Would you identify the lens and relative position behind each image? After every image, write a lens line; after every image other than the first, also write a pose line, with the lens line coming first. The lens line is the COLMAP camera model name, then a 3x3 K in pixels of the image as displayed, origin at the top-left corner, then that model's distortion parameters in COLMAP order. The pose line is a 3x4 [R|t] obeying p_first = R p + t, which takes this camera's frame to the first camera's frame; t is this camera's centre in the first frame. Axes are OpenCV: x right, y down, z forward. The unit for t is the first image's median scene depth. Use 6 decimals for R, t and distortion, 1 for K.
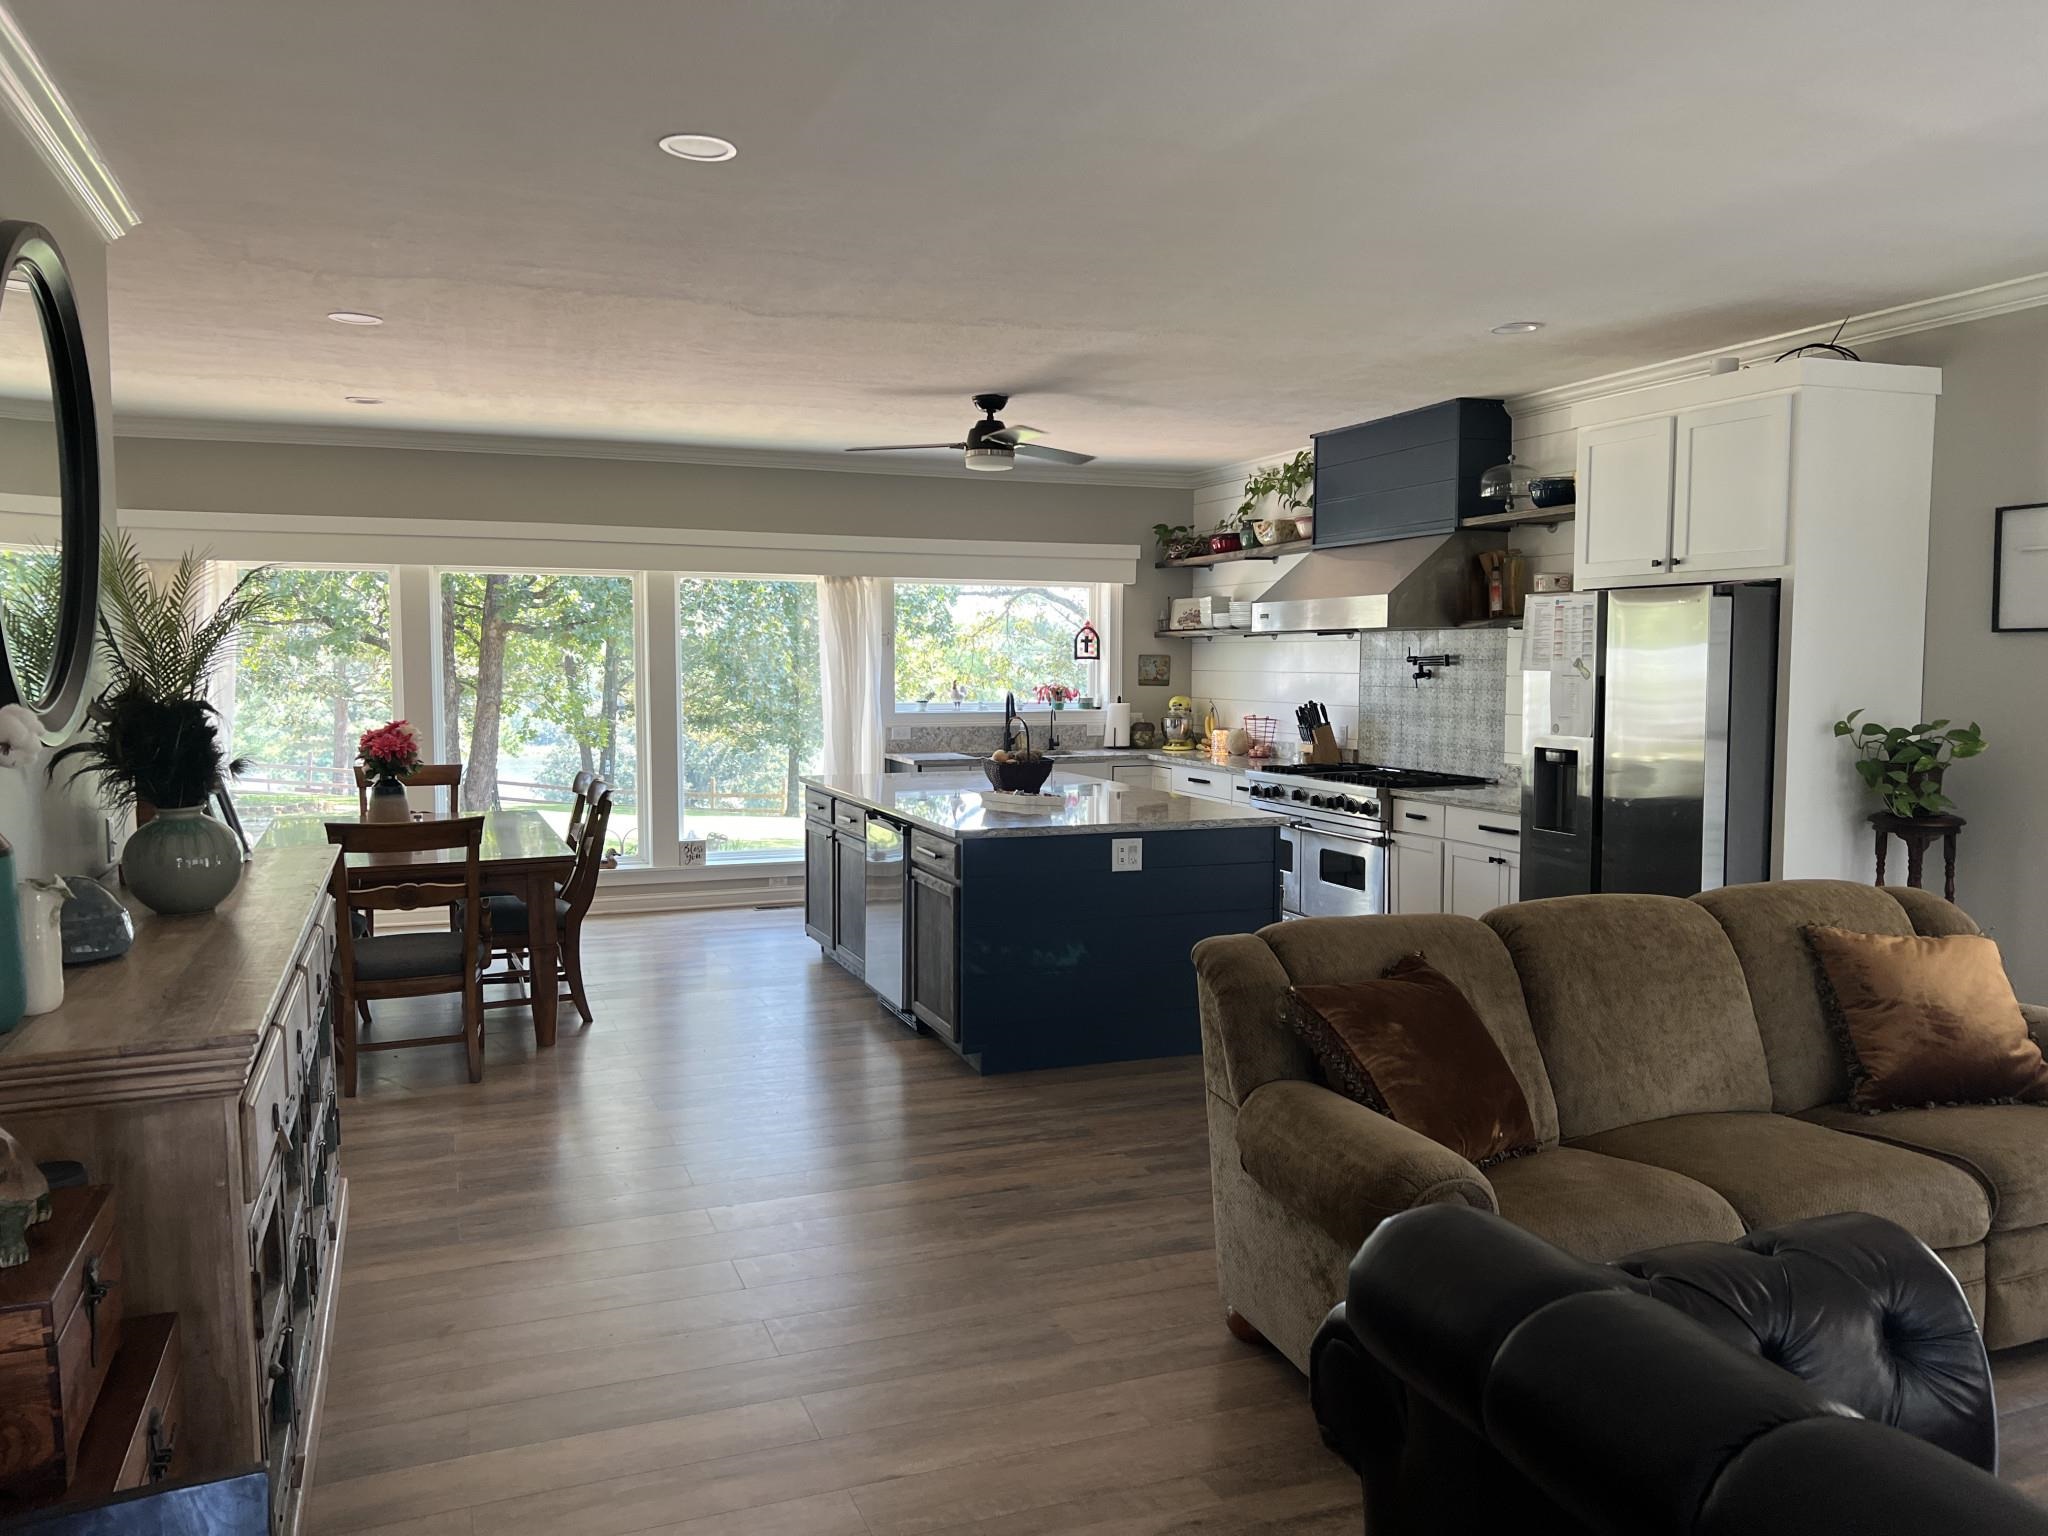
lens RADIAL K [[1530.6, 0, 973.1], [0, 1530.6, 774.8], [0, 0, 1]] dist [0.066703, -0.140242]
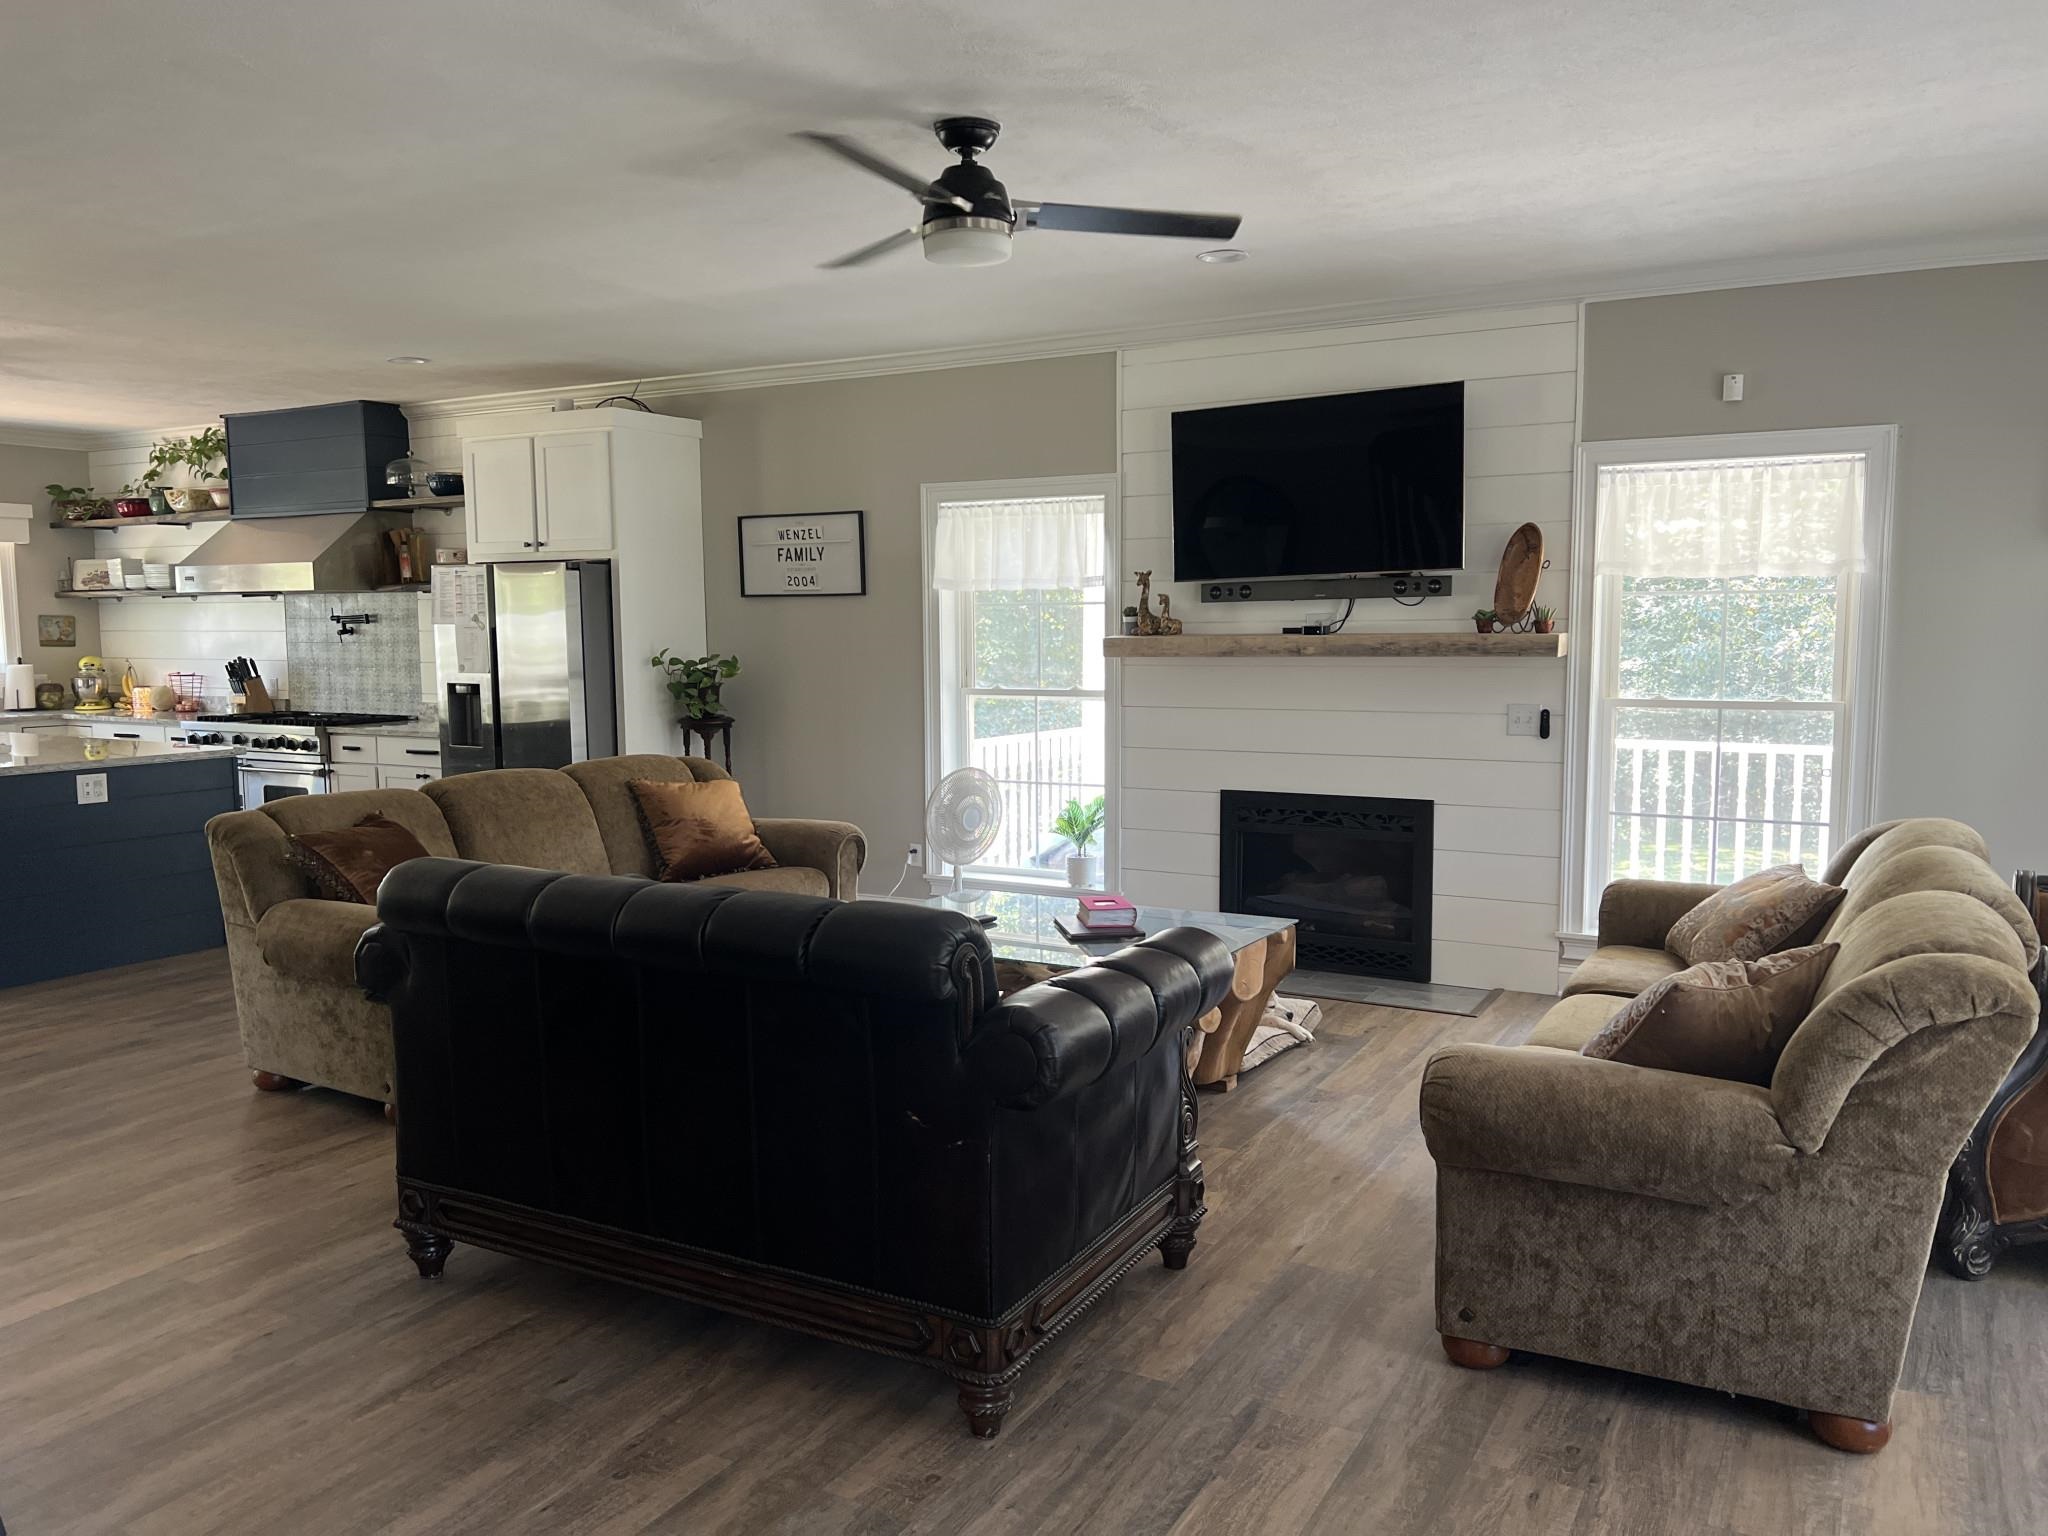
lens RADIAL K [[1556.2, 0, 1024.0], [0, 1556.2, 768.0], [0, 0, 1]] dist [0.061602, -0.052225]
pose [[0.761720, -0.065883, 0.644549, -0.099642], [0.056801, 0.997777, 0.034861, 0.028409], [-0.645412, 0.010057, 0.763768, -0.264378]]
